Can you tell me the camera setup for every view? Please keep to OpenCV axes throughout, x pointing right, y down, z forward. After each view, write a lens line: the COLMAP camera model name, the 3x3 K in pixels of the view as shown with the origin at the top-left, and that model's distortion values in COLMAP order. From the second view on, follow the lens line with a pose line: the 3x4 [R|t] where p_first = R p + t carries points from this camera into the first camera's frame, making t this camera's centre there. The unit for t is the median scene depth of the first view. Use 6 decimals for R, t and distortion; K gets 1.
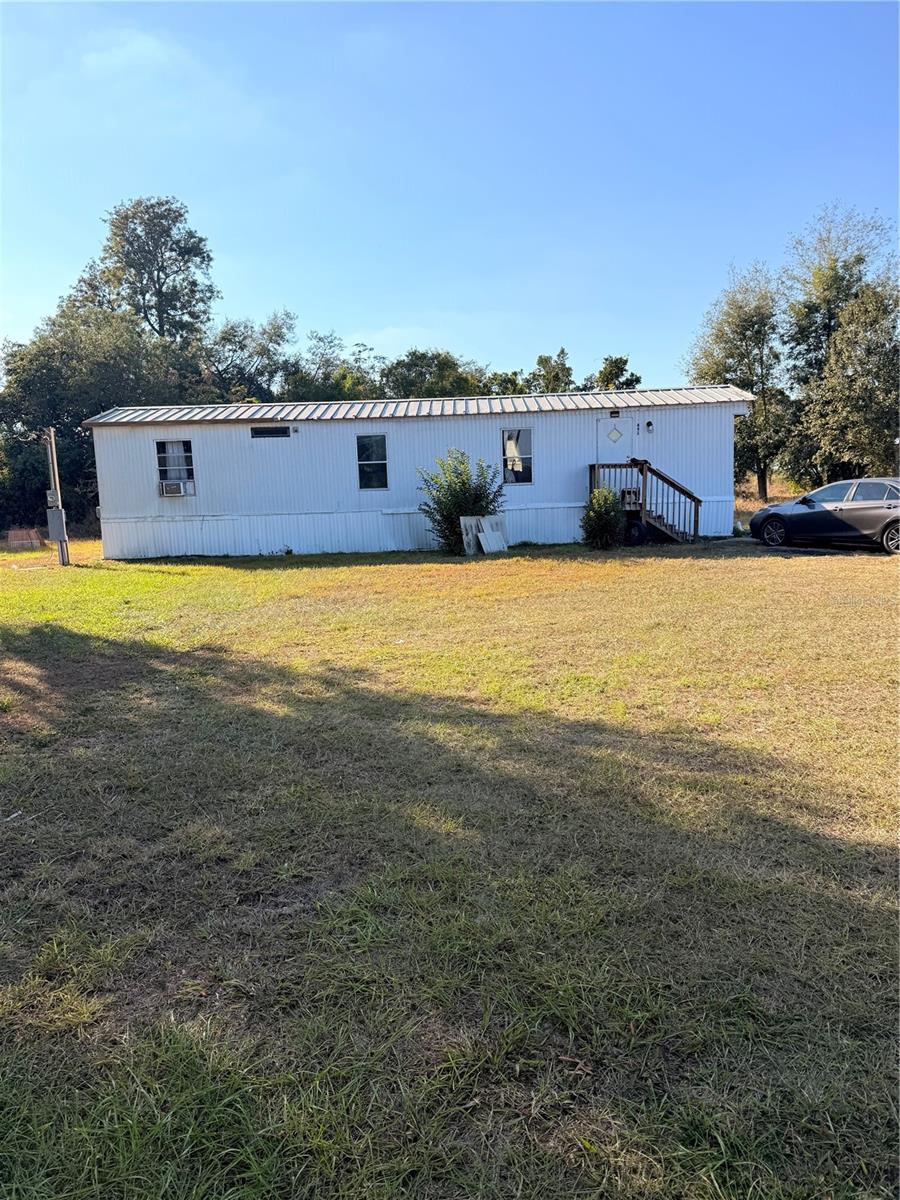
lens RADIAL K [[845.0, 0, 432.5], [0, 845.0, 599.1], [0, 0, 1]] dist [0.049241, -0.042278]
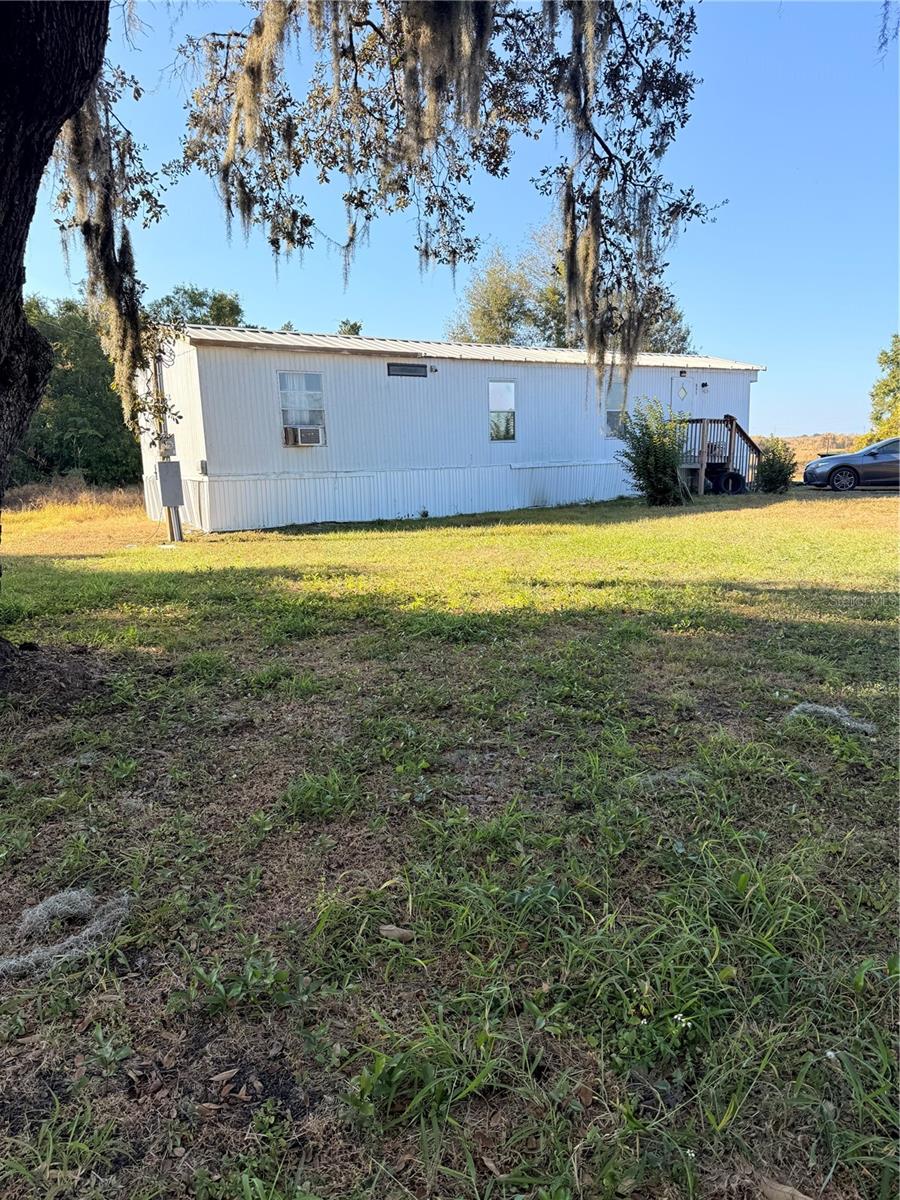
lens RADIAL K [[845.0, 0, 432.5], [0, 845.0, 599.1], [0, 0, 1]] dist [0.049241, -0.042278]
pose [[0.799131, -0.093374, 0.593861, -0.685761], [0.073965, 0.995630, 0.057013, -0.018731], [-0.596589, -0.001636, 0.802545, 0.318340]]
